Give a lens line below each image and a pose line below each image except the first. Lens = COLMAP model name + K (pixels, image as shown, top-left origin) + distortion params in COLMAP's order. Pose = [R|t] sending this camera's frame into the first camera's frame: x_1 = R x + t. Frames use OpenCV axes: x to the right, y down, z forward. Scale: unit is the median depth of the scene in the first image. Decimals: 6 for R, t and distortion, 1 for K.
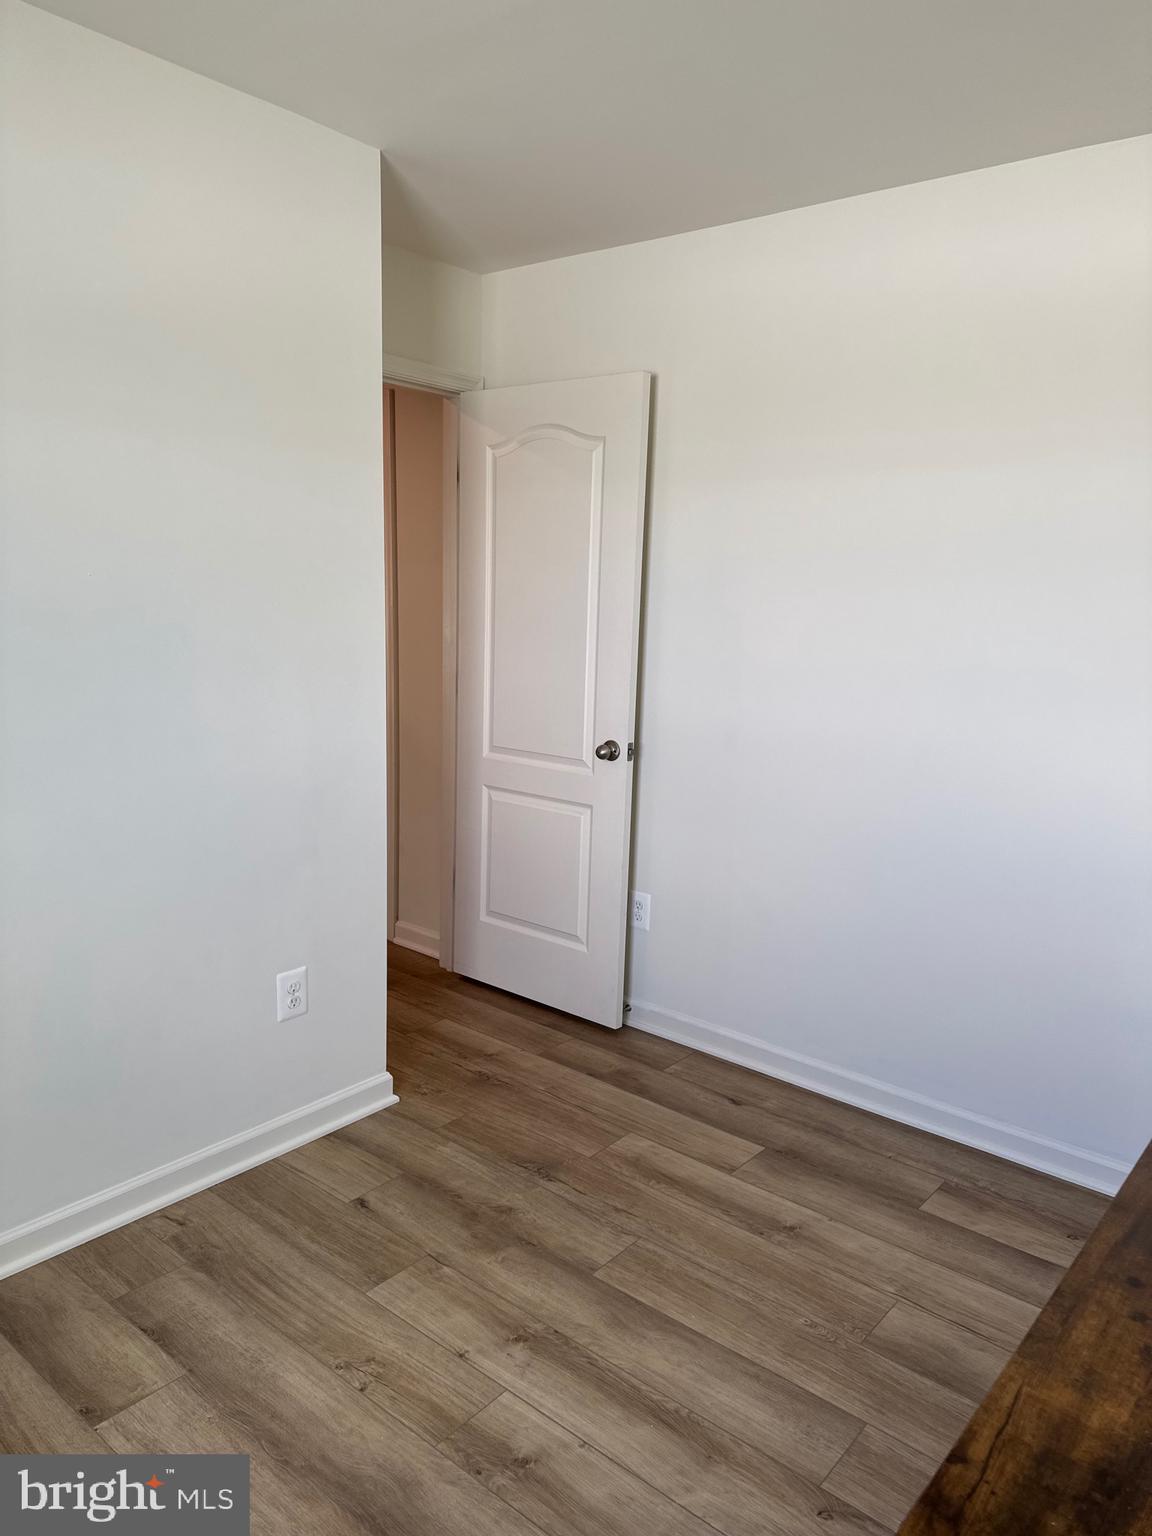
lens RADIAL K [[1092.4, 0, 576.0], [0, 1092.4, 768.0], [0, 0, 1]] dist [0.080891, -0.092380]
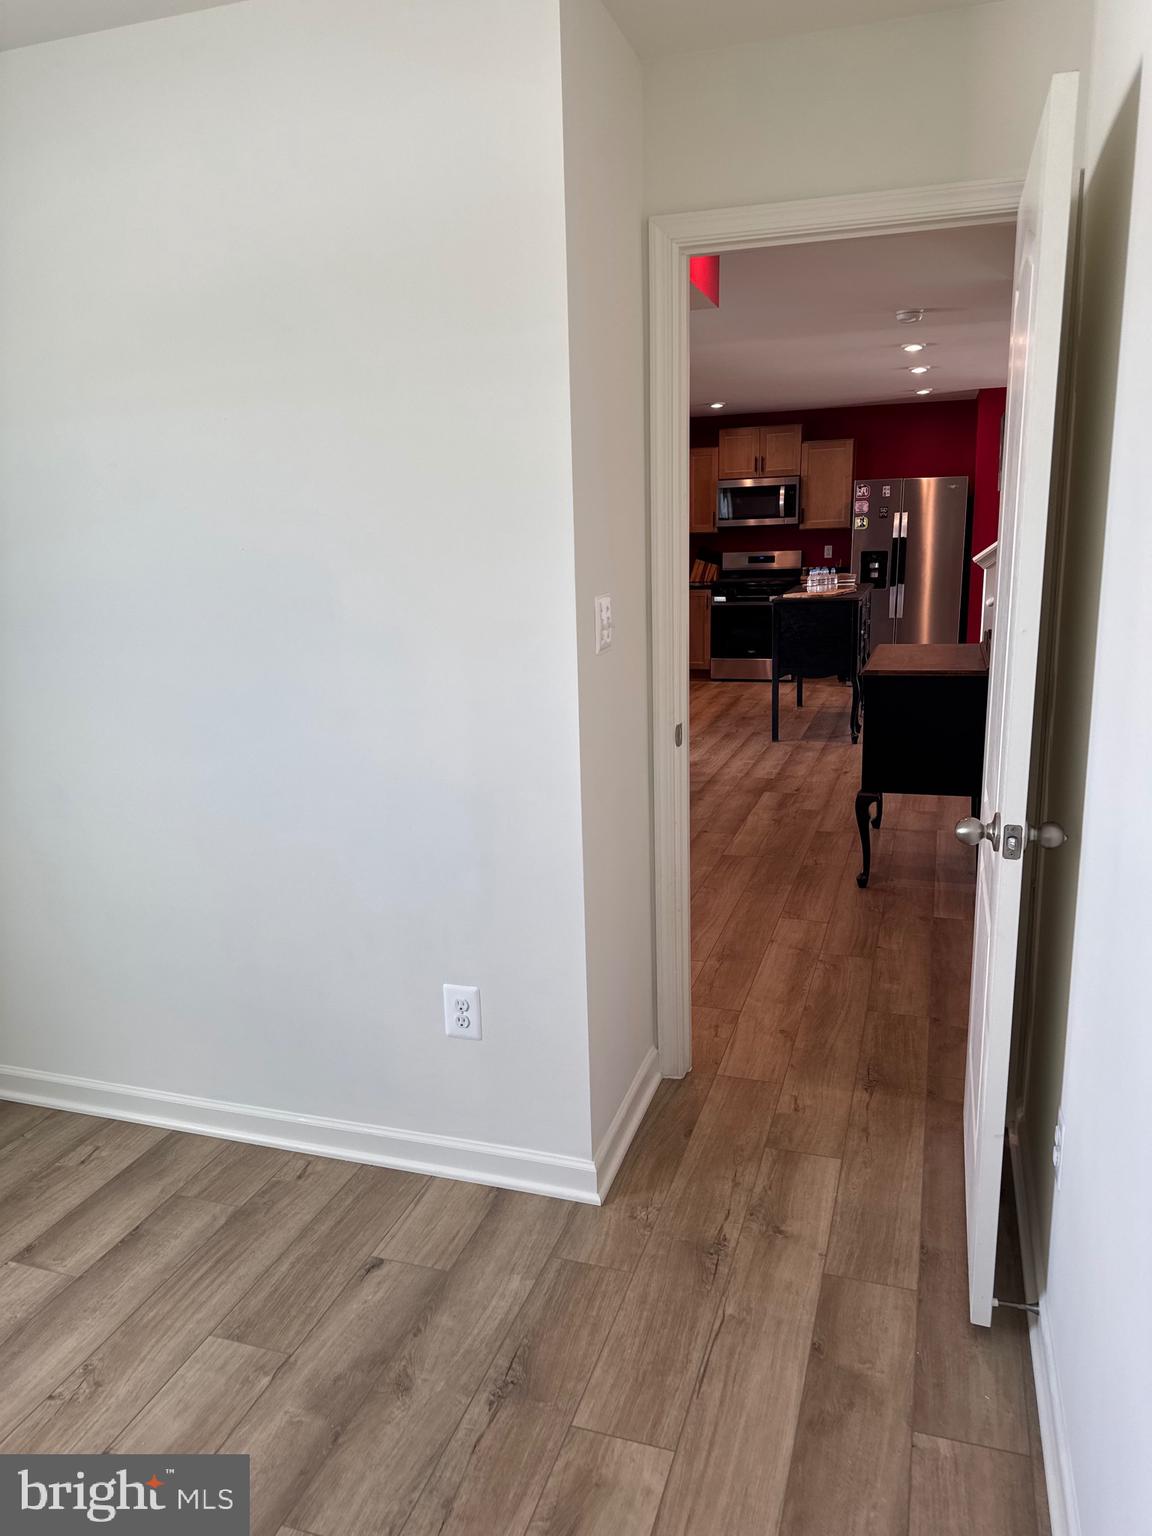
lens RADIAL K [[1092.4, 0, 576.0], [0, 1092.4, 768.0], [0, 0, 1]] dist [0.080891, -0.092380]
pose [[0.357789, 0.158245, -0.920297, 0.568572], [-0.118346, 0.985274, 0.123408, -0.109927], [0.926273, 0.064759, 0.371247, 0.759805]]
